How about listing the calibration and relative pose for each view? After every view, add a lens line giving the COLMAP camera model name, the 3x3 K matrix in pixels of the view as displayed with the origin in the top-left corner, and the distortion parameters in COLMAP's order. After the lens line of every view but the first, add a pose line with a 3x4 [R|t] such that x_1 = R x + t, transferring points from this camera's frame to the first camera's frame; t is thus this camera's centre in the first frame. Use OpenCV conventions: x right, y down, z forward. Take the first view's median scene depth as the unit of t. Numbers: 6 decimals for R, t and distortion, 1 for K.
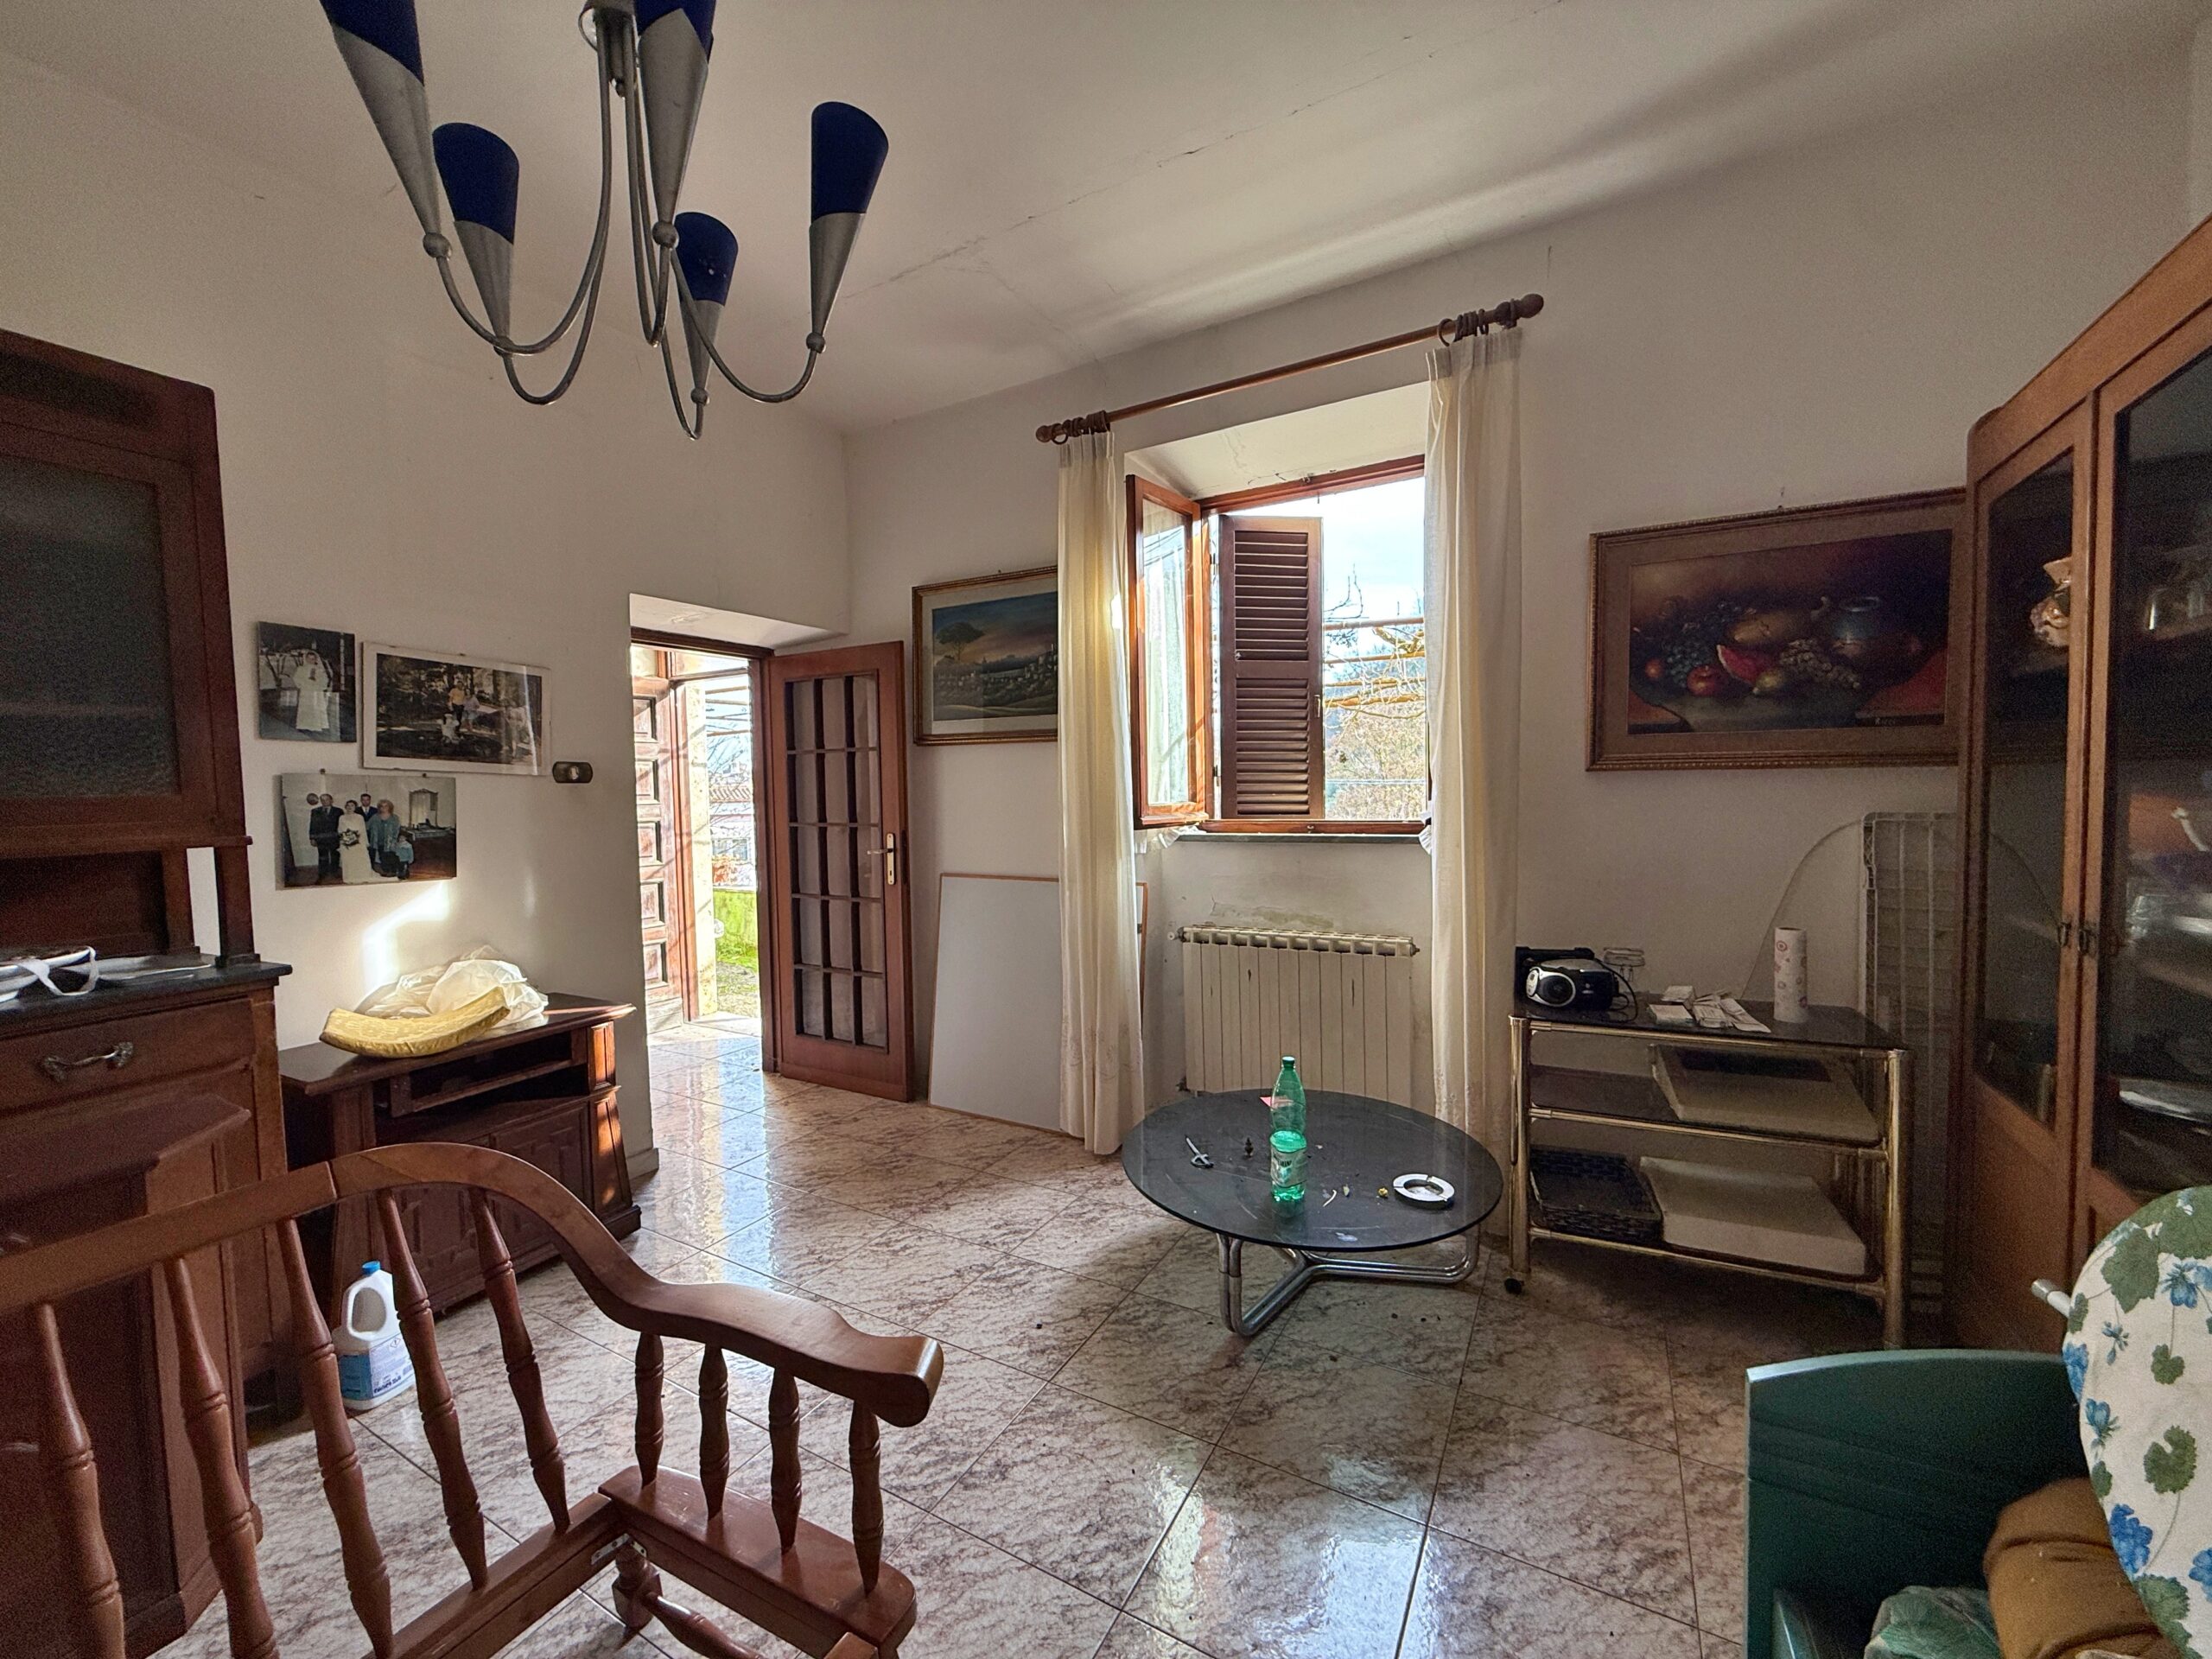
lens RADIAL K [[889.3, 0, 1118.1], [0, 889.3, 828.3], [0, 0, 1]] dist [0.000333, -0.000519]
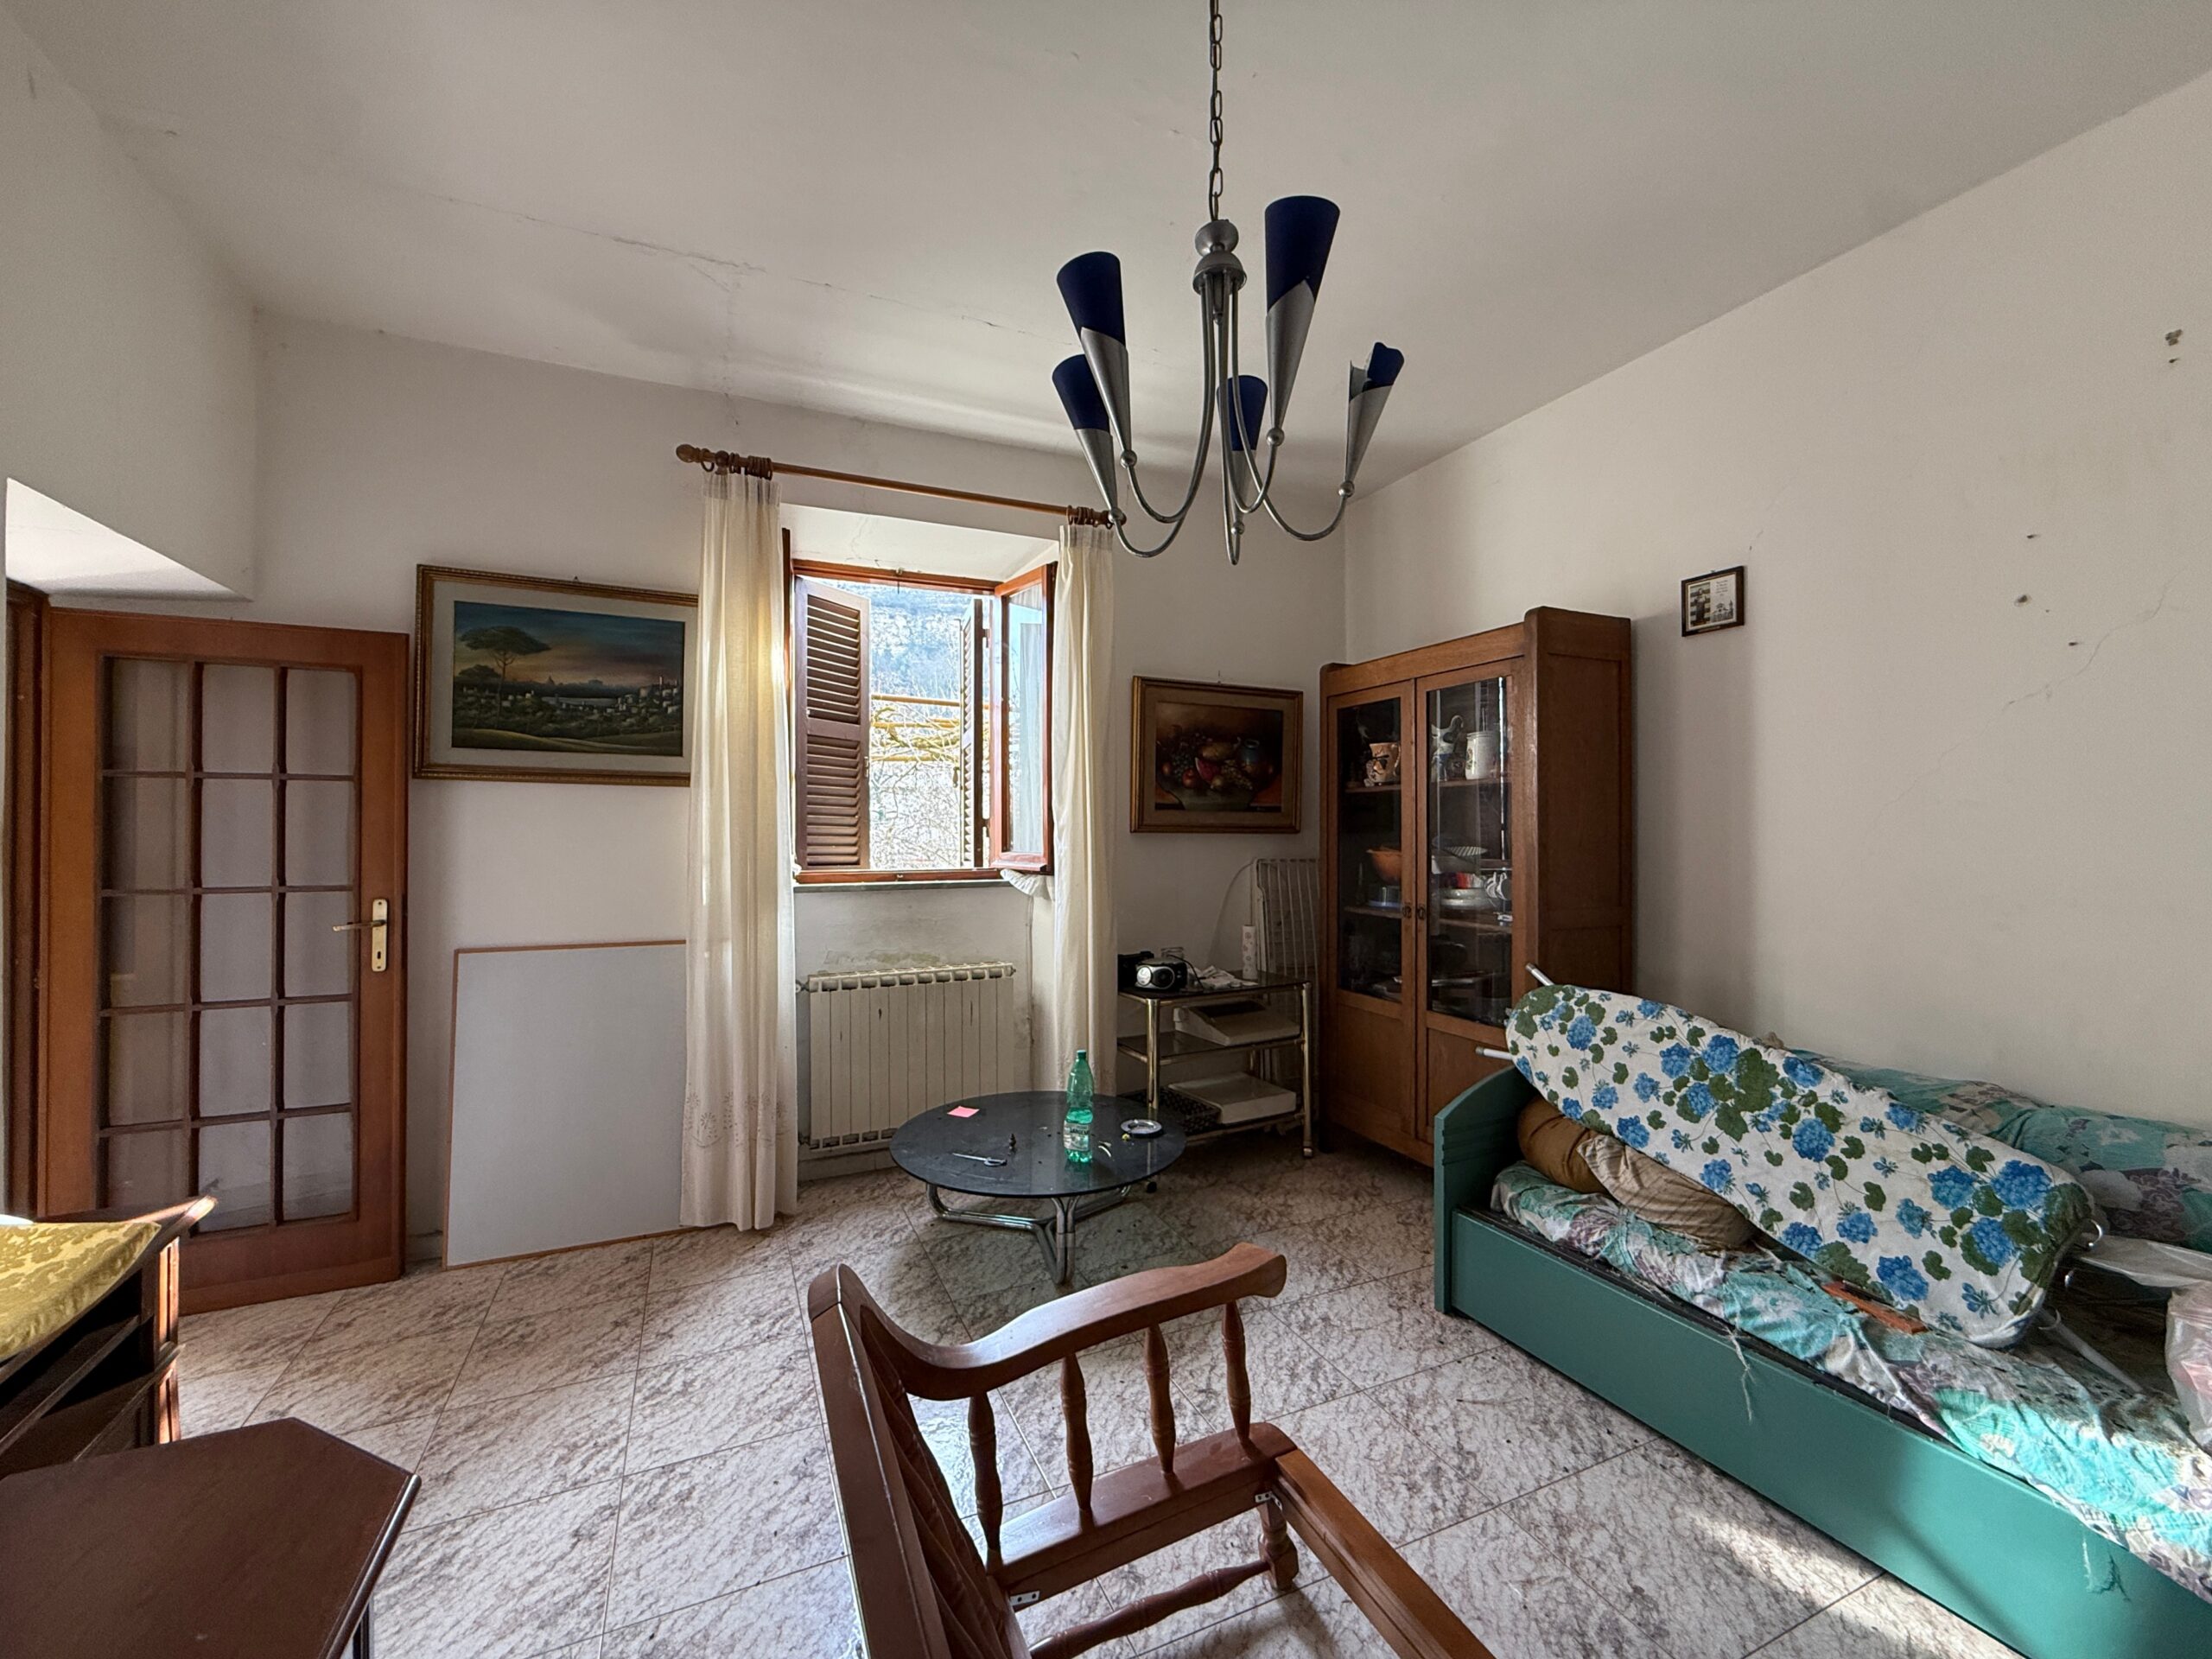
lens RADIAL K [[889.3, 0, 1114.8], [0, 889.3, 826.4], [0, 0, 1]] dist [0.000333, -0.000519]
pose [[0.585951, 0.023806, 0.809997, -0.576661], [0.025634, 0.998524, -0.047890, -0.003403], [-0.809941, 0.048824, 0.584476, 0.128417]]
